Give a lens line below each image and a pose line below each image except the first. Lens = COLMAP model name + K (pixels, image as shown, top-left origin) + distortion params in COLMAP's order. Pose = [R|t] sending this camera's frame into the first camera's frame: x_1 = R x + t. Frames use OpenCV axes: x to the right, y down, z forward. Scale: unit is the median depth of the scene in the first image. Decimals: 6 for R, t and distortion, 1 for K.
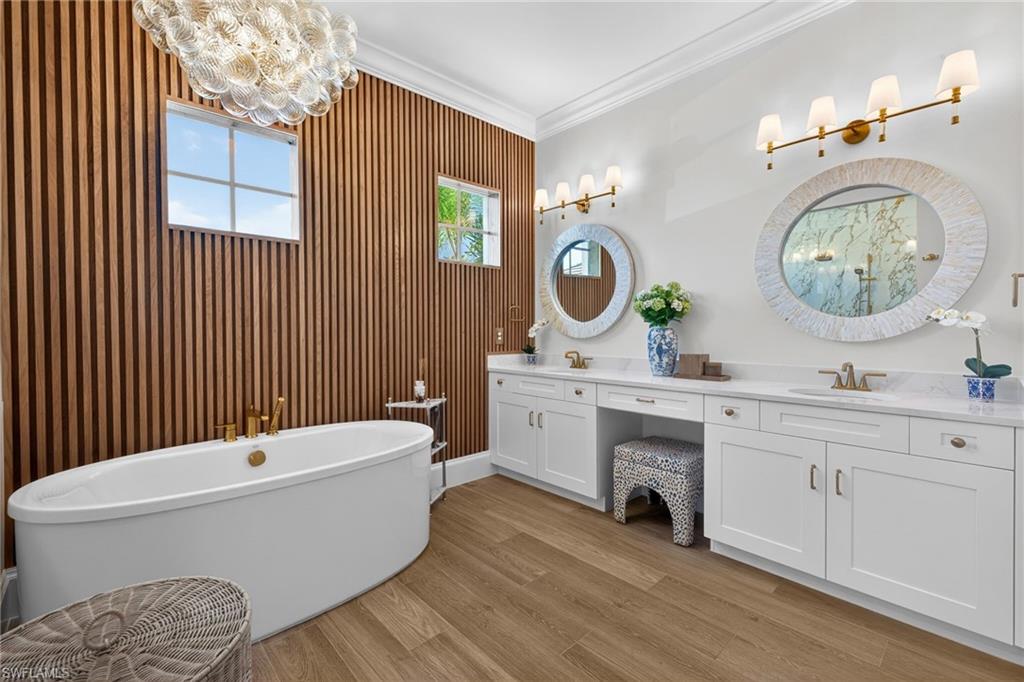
lens RADIAL K [[438.4, 0, 509.5], [0, 438.4, 338.1], [0, 0, 1]] dist [0.007189, -0.000172]
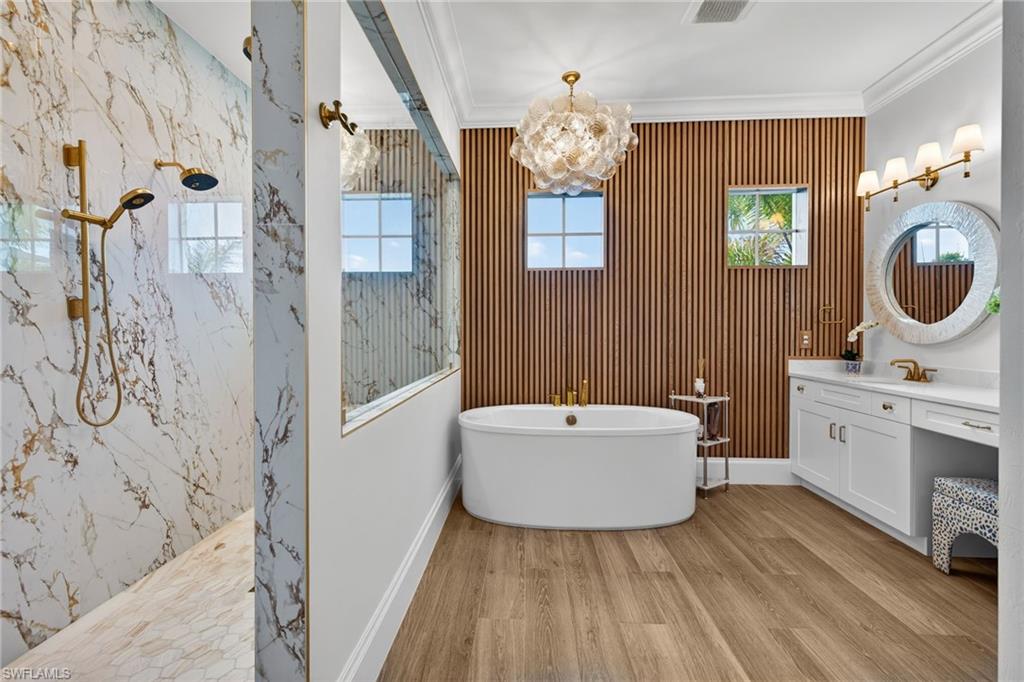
lens RADIAL K [[430.7, 0, 505.8], [0, 430.7, 336.9], [0, 0, 1]] dist [0.005084, 0.000169]
pose [[0.703652, 0.014740, -0.710392, 0.249037], [-0.015316, 0.999867, 0.005575, -0.008309], [0.710380, 0.006958, 0.703784, -0.146672]]
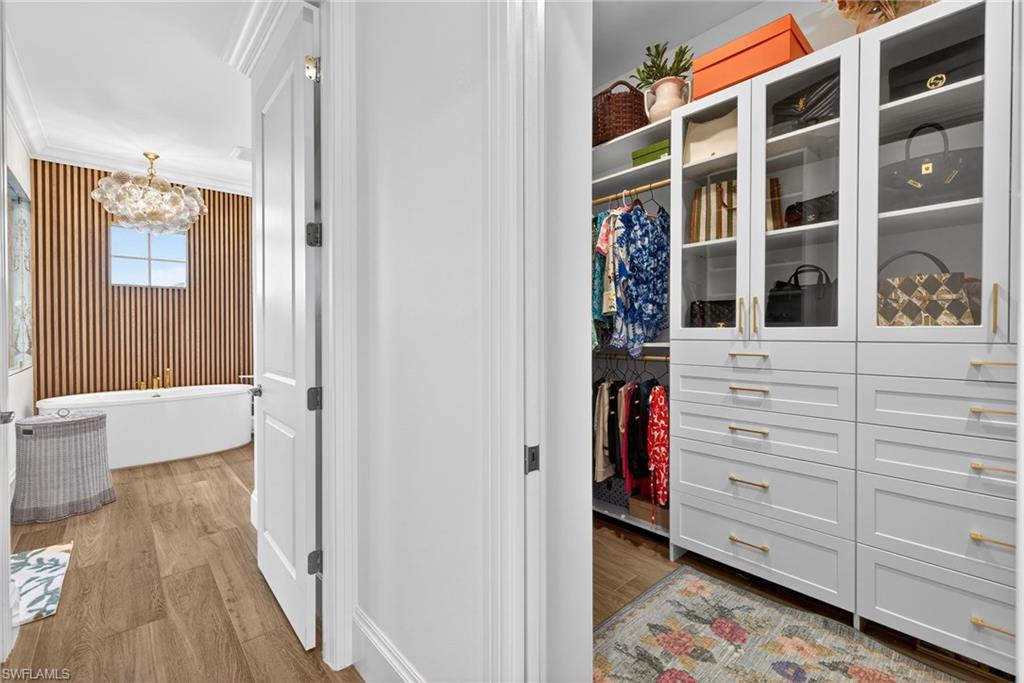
lens RADIAL K [[430.7, 0, 505.8], [0, 430.7, 337.4], [0, 0, 1]] dist [0.005084, 0.000169]
pose [[0.999984, 0.002886, -0.004869, 0.879327], [-0.002925, 0.999963, -0.008132, 0.003457], [0.004846, 0.008146, 0.999955, -0.825870]]
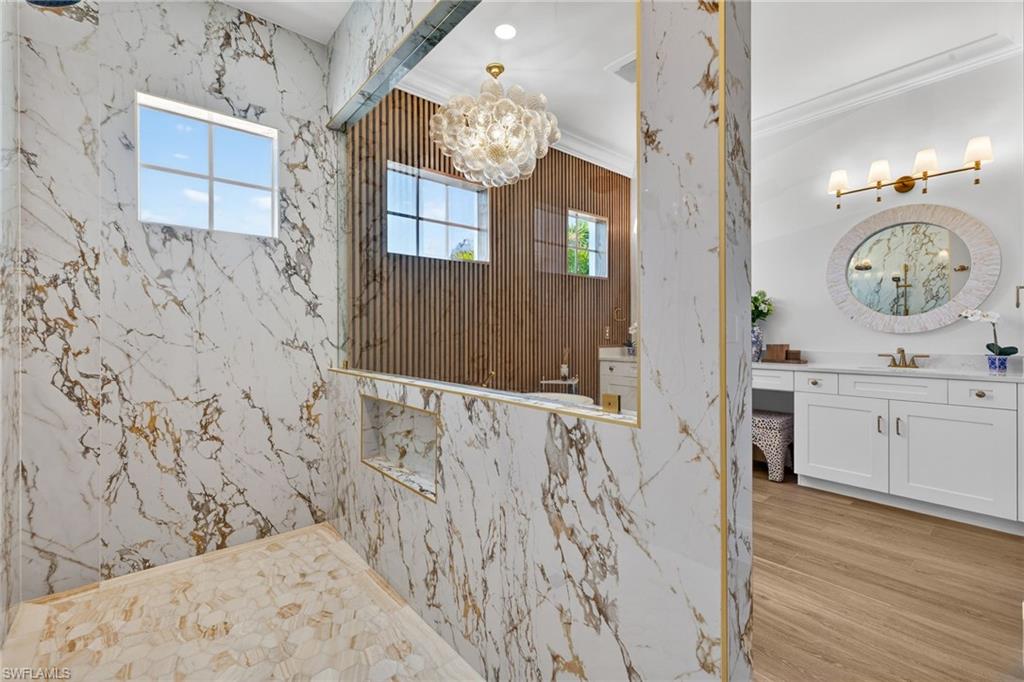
lens RADIAL K [[436.0, 0, 509.1], [0, 436.0, 336.8], [0, 0, 1]] dist [0.006941, -0.000624]
pose [[0.999219, 0.002077, -0.039458, -0.350343], [-0.002626, 0.999900, -0.013870, 0.034710], [0.039425, 0.013962, 0.999125, -0.368546]]
